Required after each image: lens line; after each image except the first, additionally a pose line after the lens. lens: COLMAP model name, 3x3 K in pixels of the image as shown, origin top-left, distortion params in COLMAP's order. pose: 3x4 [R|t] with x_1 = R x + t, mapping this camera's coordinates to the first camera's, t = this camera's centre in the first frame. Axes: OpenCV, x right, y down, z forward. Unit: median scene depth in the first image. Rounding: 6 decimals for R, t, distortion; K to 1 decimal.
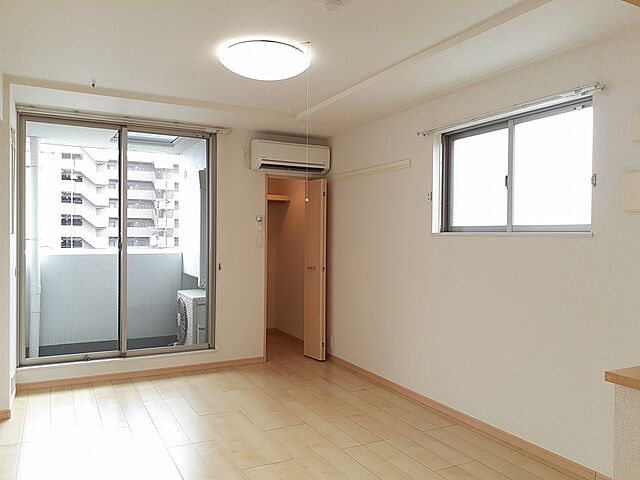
lens RADIAL K [[522.6, 0, 320.0], [0, 522.6, 240.0], [0, 0, 1]] dist [0.119969, -0.214683]
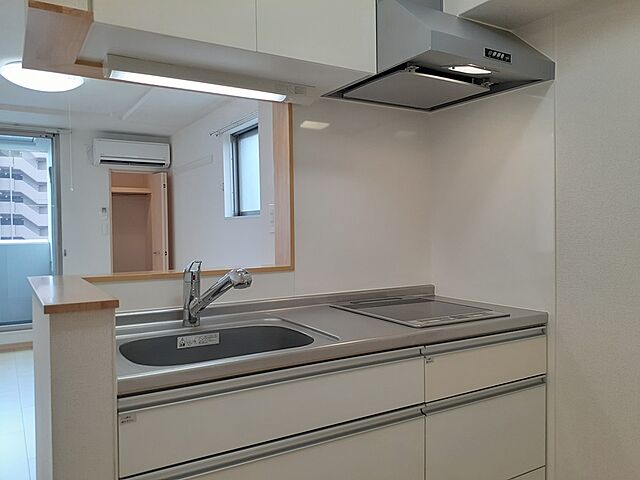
lens RADIAL K [[522.6, 0, 320.0], [0, 522.6, 240.0], [0, 0, 1]] dist [0.119969, -0.214683]
pose [[0.996910, -0.024924, 0.074492, 0.257229], [0.024117, 0.999640, 0.011716, 0.022971], [-0.074757, -0.009883, 0.997153, -0.160772]]
